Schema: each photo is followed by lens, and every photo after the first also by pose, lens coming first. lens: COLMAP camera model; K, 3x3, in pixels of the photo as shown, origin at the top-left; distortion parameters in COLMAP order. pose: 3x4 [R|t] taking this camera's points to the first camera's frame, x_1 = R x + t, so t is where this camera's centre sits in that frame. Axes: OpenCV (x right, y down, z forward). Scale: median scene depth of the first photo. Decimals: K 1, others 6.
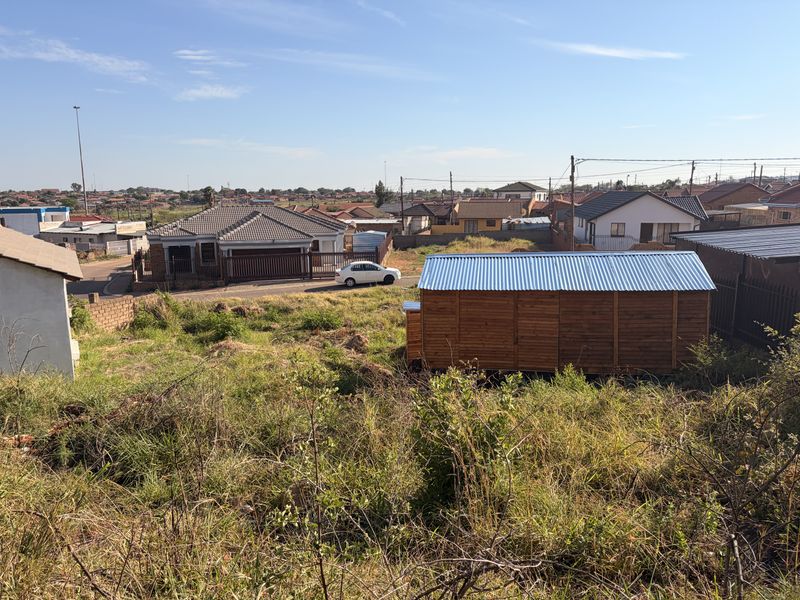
lens RADIAL K [[596.6, 0, 398.8], [0, 596.6, 303.6], [0, 0, 1]] dist [0.065323, -0.072844]
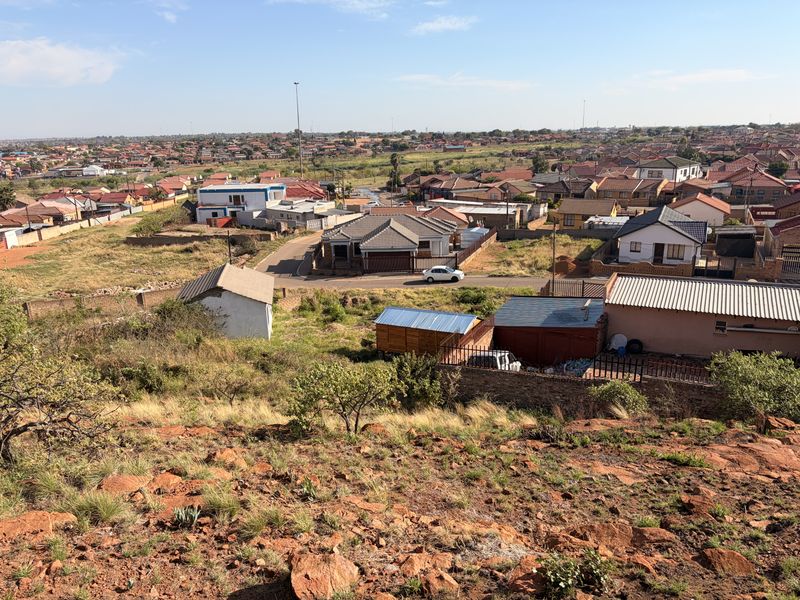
lens RADIAL K [[596.6, 0, 402.0], [0, 596.6, 305.2], [0, 0, 1]] dist [0.065323, -0.072844]
pose [[0.948987, 0.073298, -0.306677, 0.328806], [-0.040480, 0.992878, 0.112044, -0.138385], [0.312705, -0.093914, 0.945196, -0.523576]]
